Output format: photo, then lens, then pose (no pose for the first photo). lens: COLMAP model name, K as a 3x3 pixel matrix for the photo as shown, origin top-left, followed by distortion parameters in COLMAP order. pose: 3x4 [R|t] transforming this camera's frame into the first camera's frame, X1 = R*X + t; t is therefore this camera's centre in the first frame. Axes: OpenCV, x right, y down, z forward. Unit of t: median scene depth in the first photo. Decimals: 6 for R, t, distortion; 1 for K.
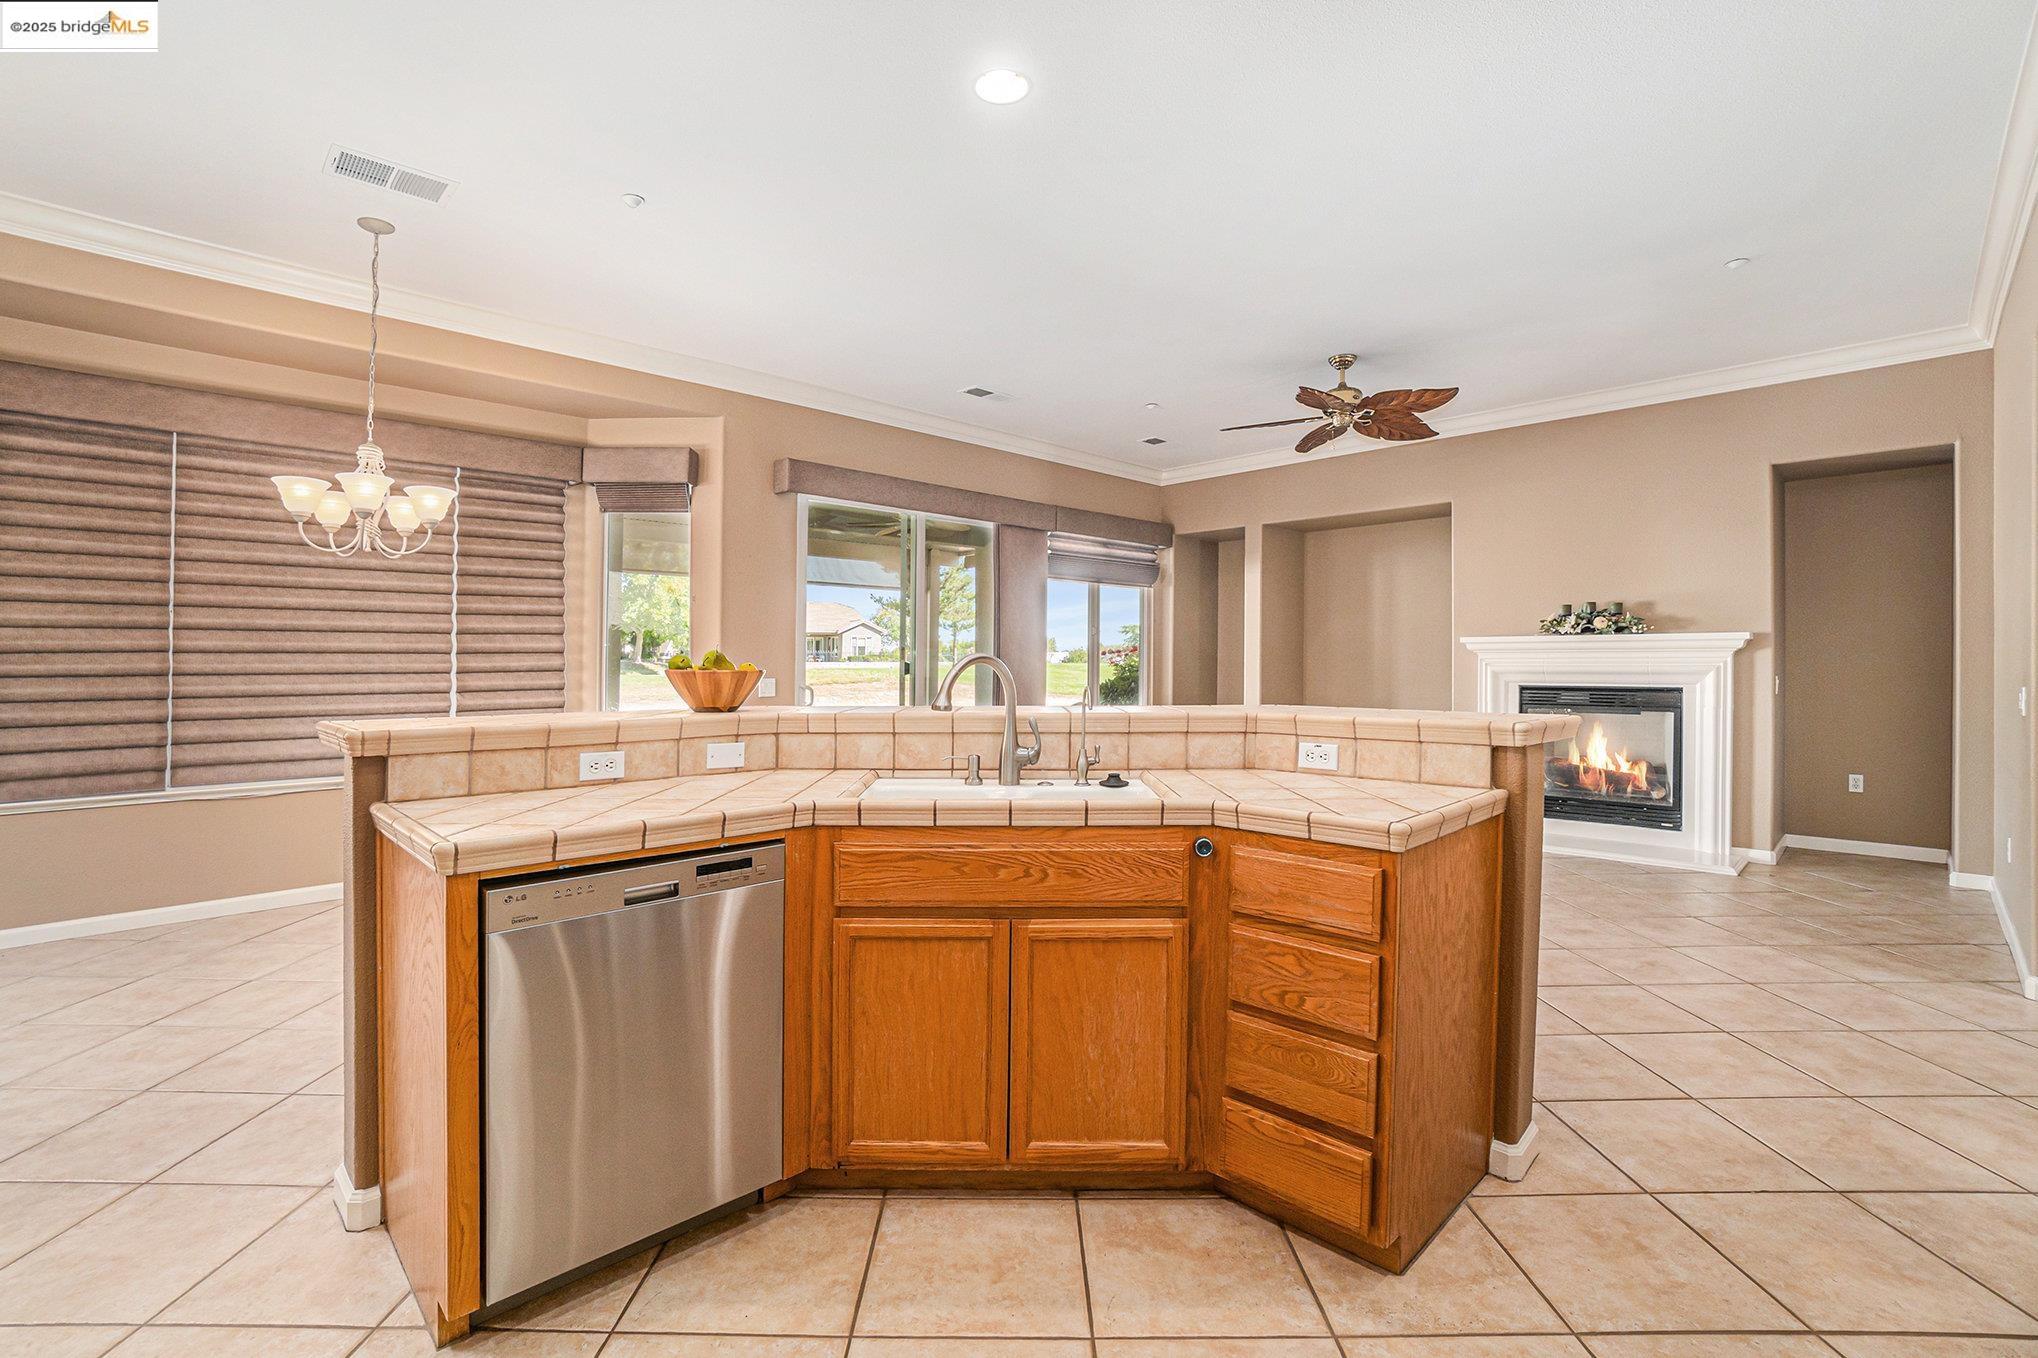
lens RADIAL K [[919.6, 0, 998.6], [0, 919.6, 671.7], [0, 0, 1]] dist [-0.065887, 0.025179]
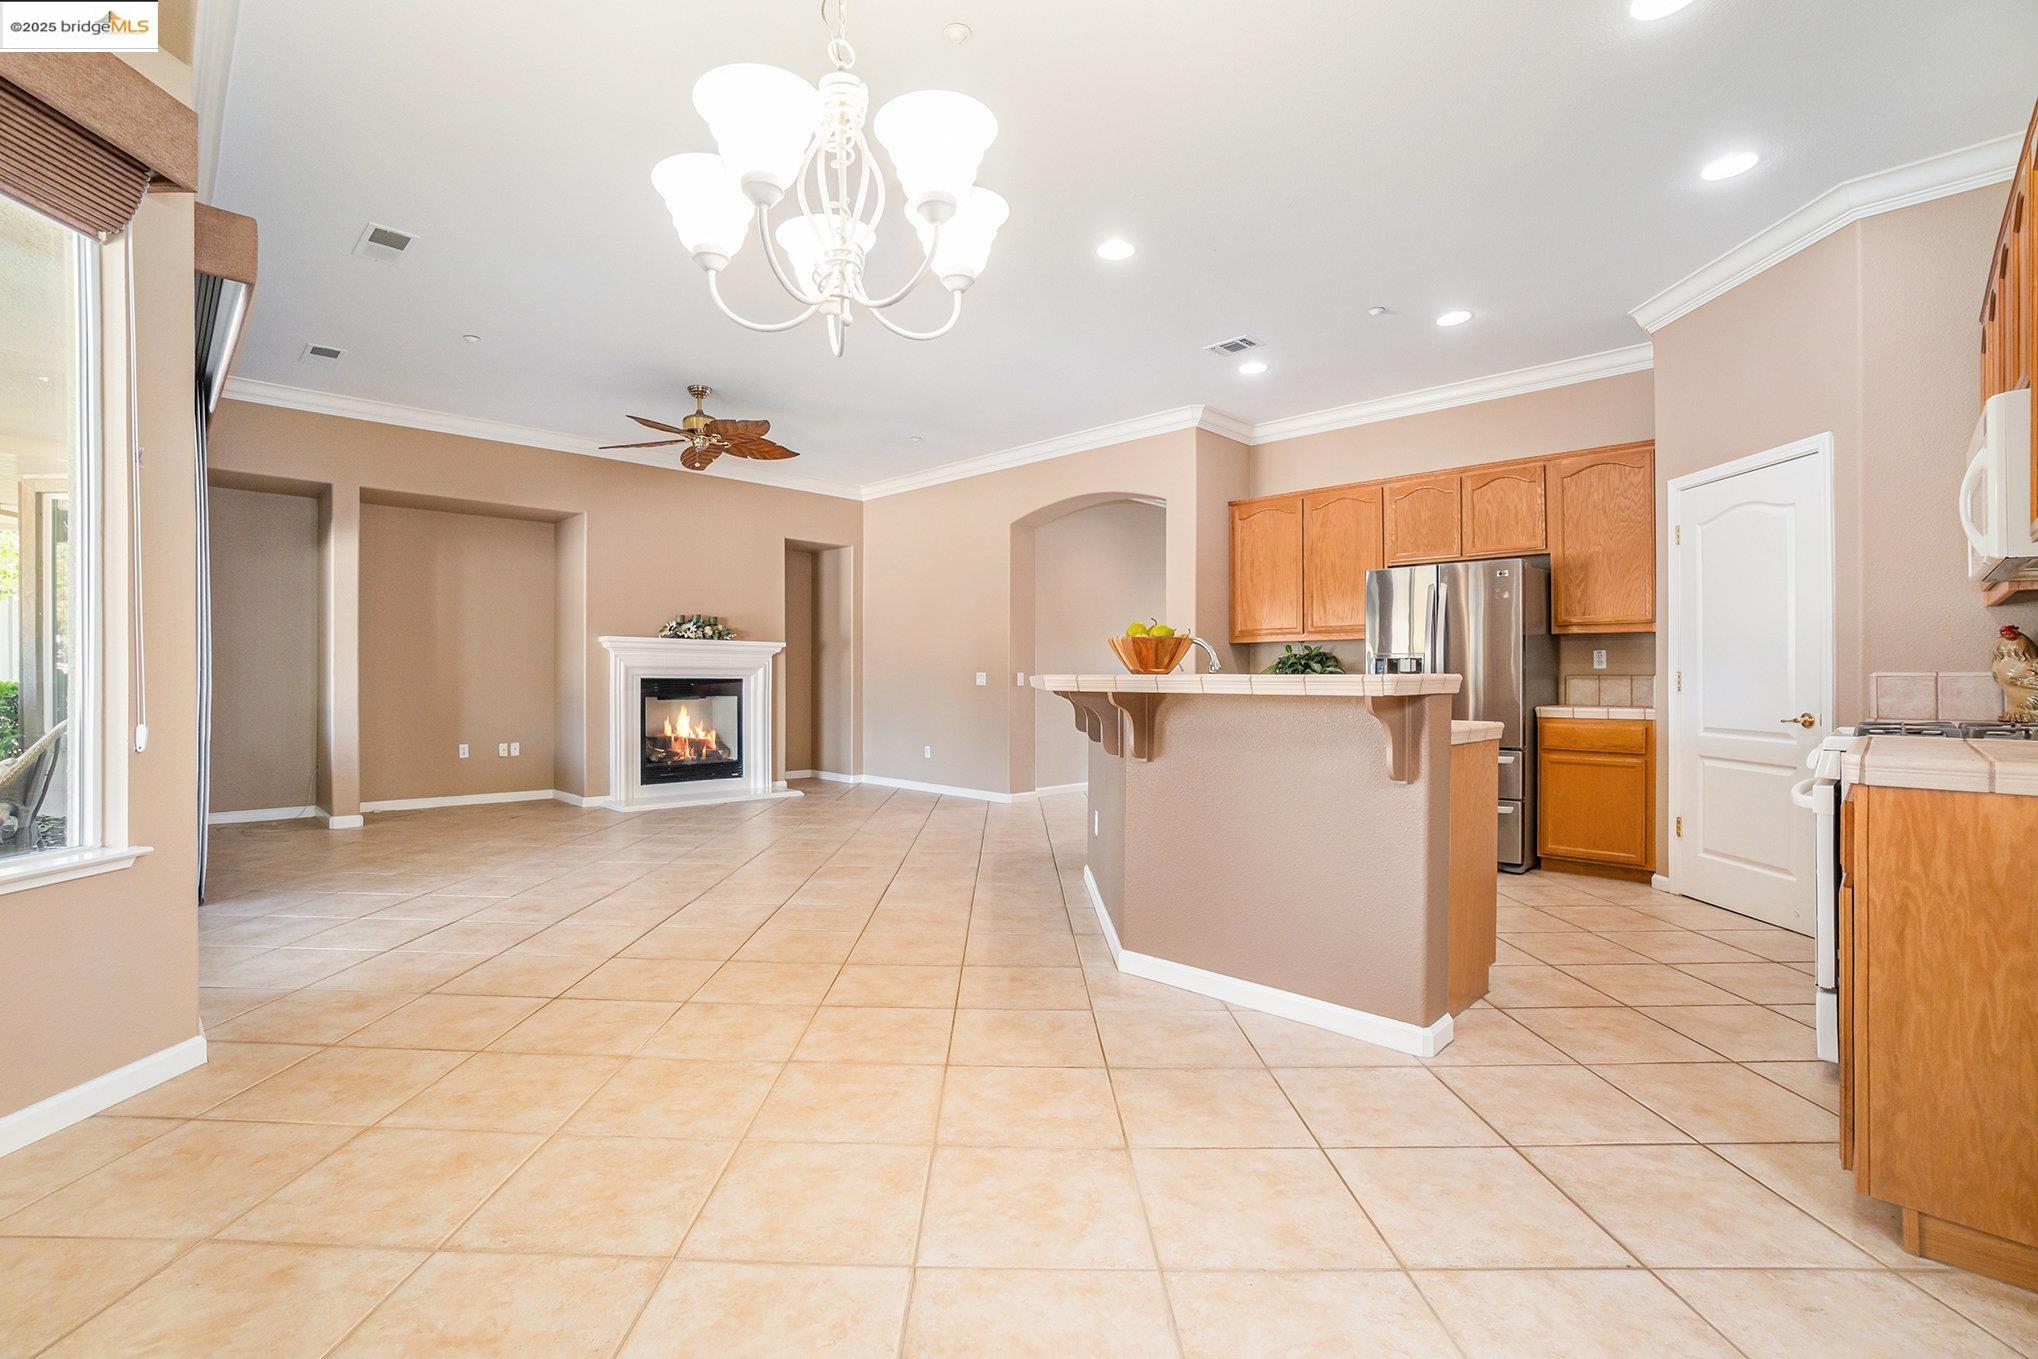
lens RADIAL K [[909.9, 0, 1001.1], [0, 909.9, 674.3], [0, 0, 1]] dist [-0.067533, 0.023991]
pose [[-0.007840, 0.008202, 0.999936, -0.724294], [0.007326, 0.999940, -0.008145, 0.026831], [-0.999942, 0.007262, -0.007899, 0.599146]]
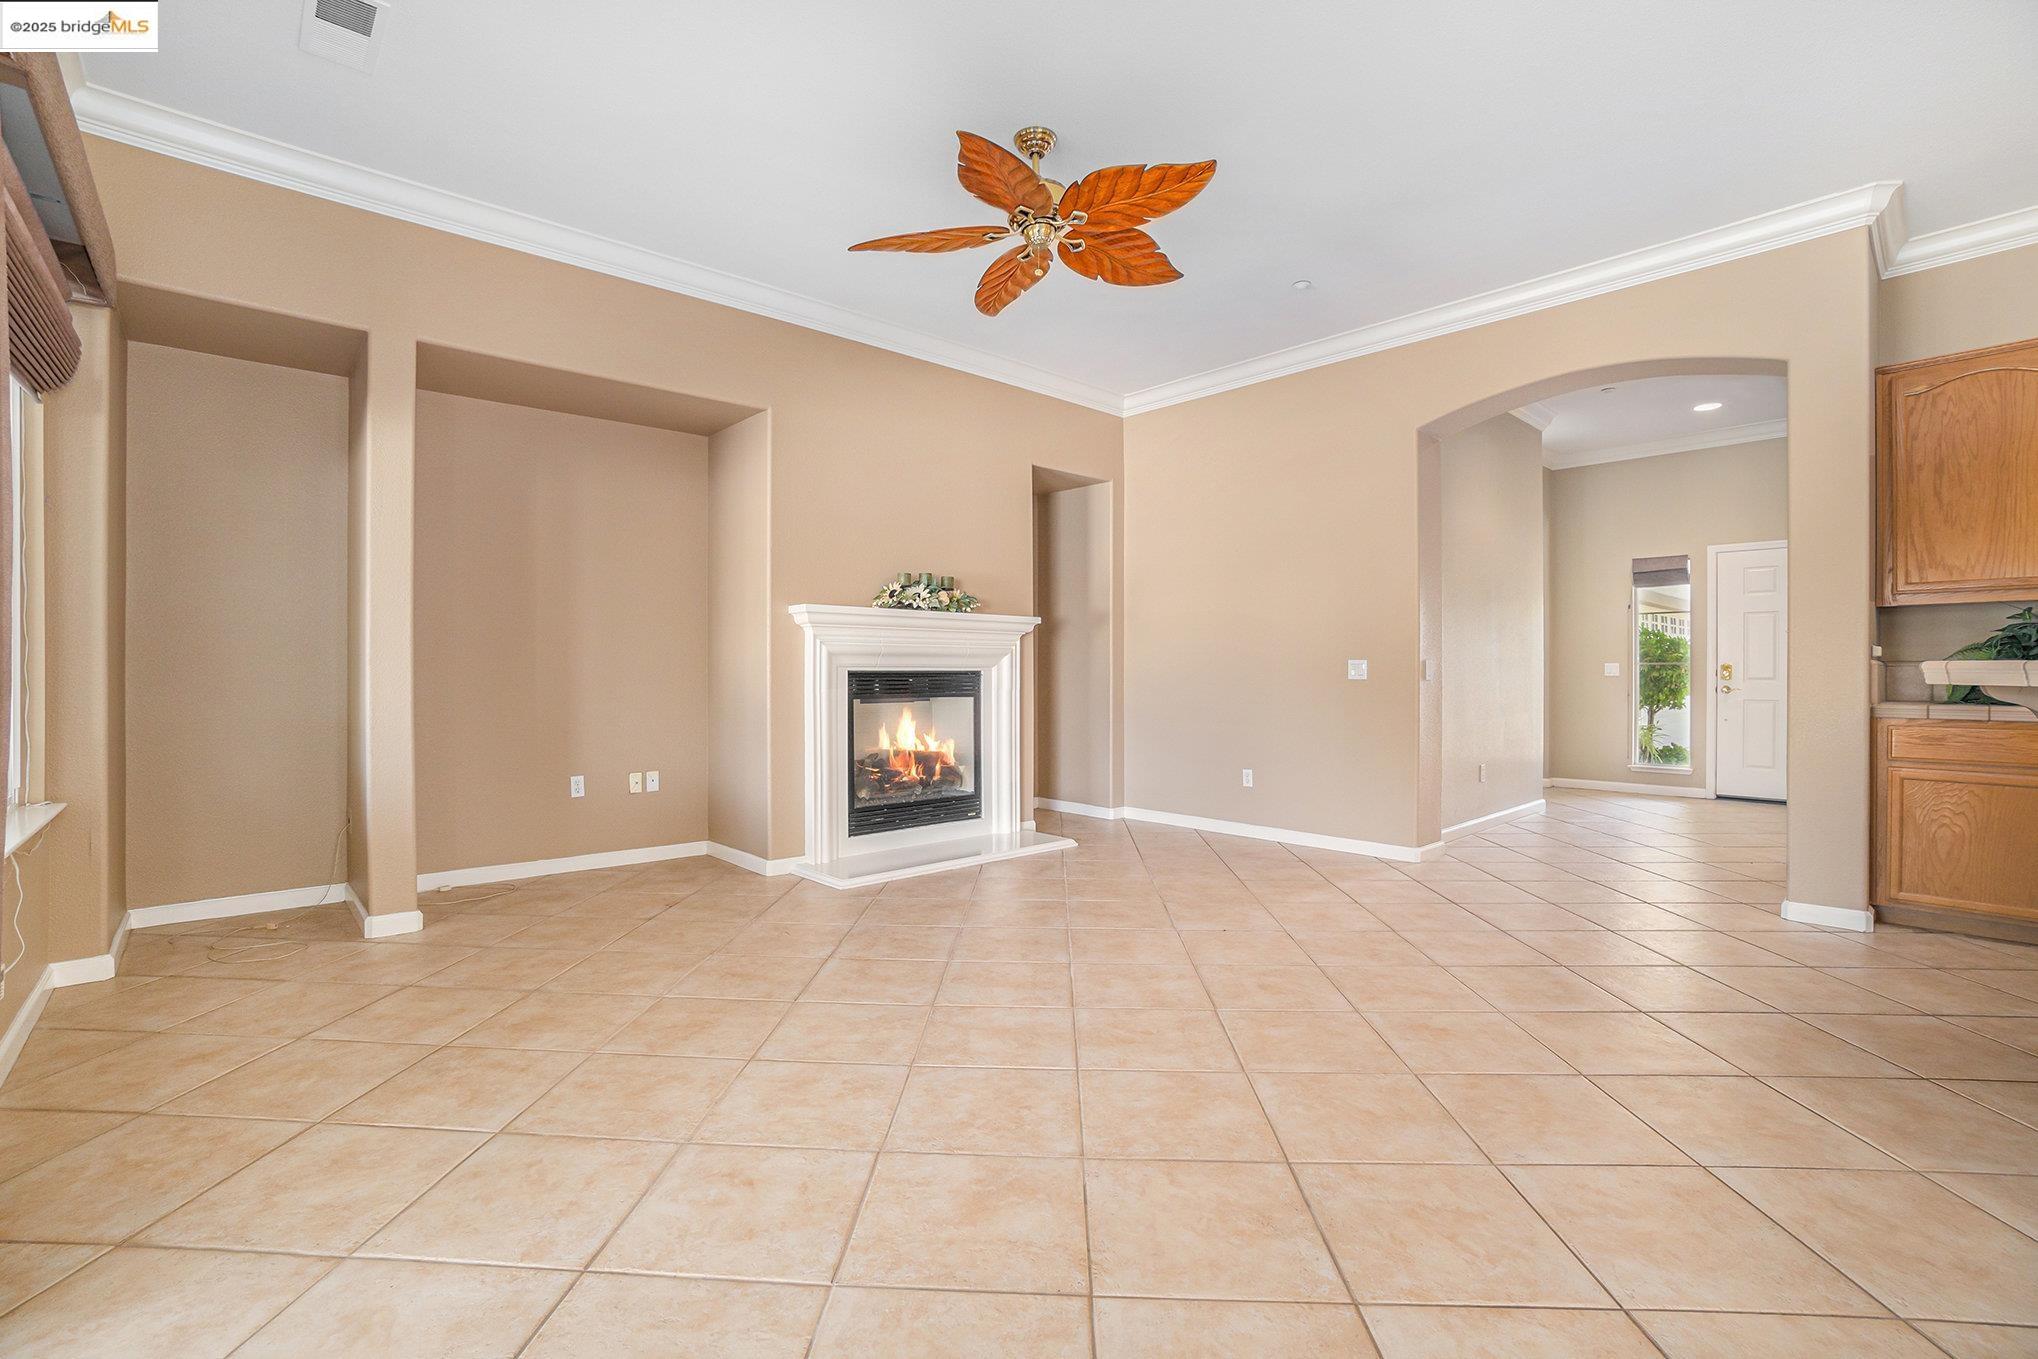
lens RADIAL K [[911.2, 0, 1008.0], [0, 911.2, 662.4], [0, 0, 1]] dist [-0.042487, -0.000012]
pose [[0.041412, 0.012016, 0.999070, -0.232531], [0.010550, 0.999867, -0.012463, 0.022099], [-0.999086, 0.011057, 0.041280, 0.943699]]
